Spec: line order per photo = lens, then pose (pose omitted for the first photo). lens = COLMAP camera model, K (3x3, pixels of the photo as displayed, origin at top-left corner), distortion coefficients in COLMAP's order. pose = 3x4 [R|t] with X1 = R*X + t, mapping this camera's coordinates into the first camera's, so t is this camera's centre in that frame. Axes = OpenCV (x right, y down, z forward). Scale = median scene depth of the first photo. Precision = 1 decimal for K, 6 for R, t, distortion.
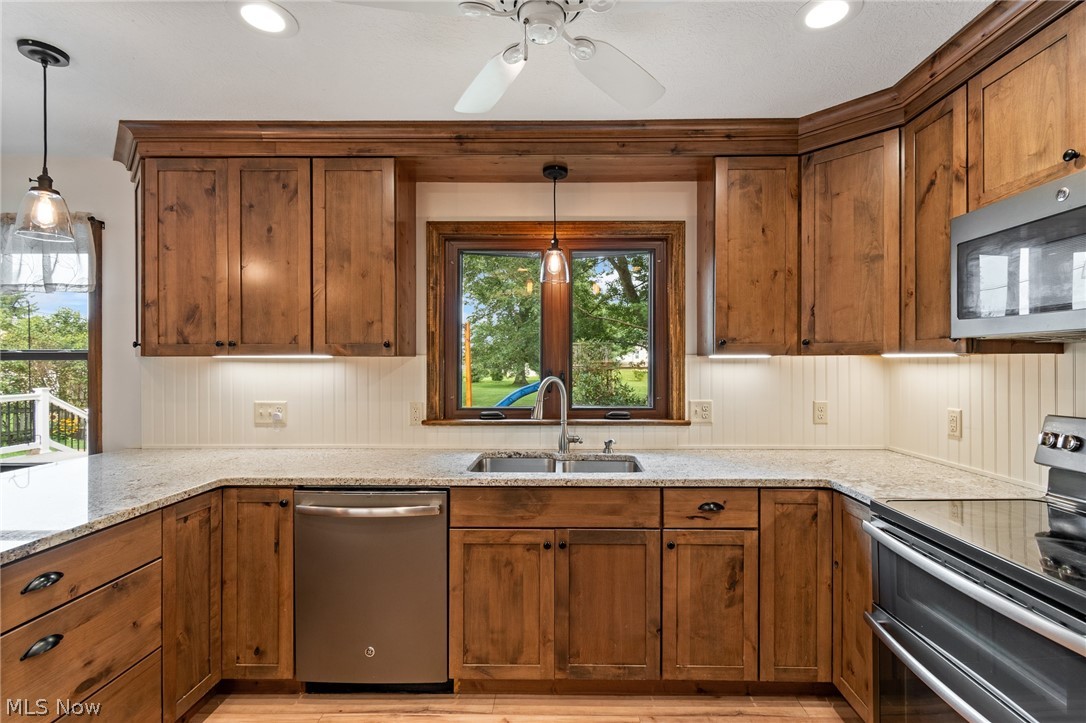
lens RADIAL K [[488.3, 0, 563.4], [0, 488.3, 363.6], [0, 0, 1]] dist [-0.001152, -0.001093]
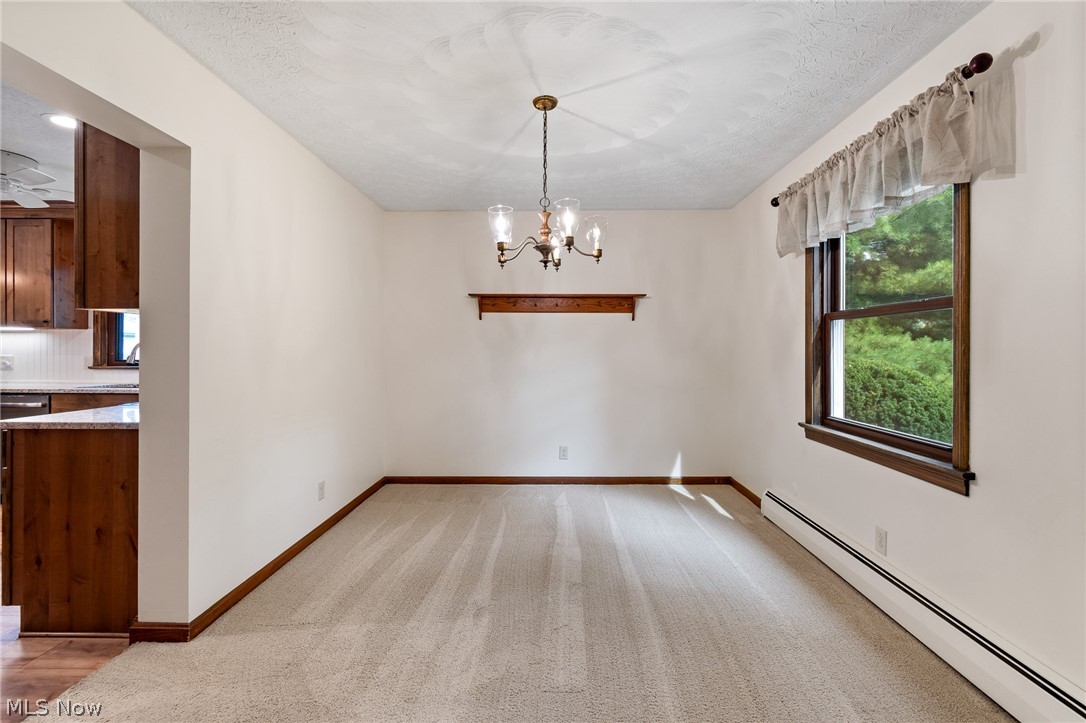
lens RADIAL K [[488.3, 0, 548.9], [0, 488.3, 347.9], [0, 0, 1]] dist [-0.001152, -0.001093]
pose [[0.999985, 0.002086, -0.005025, 1.523923], [-0.002106, 0.999990, -0.003966, 0.062952], [0.005016, 0.003977, 0.999980, -0.806819]]
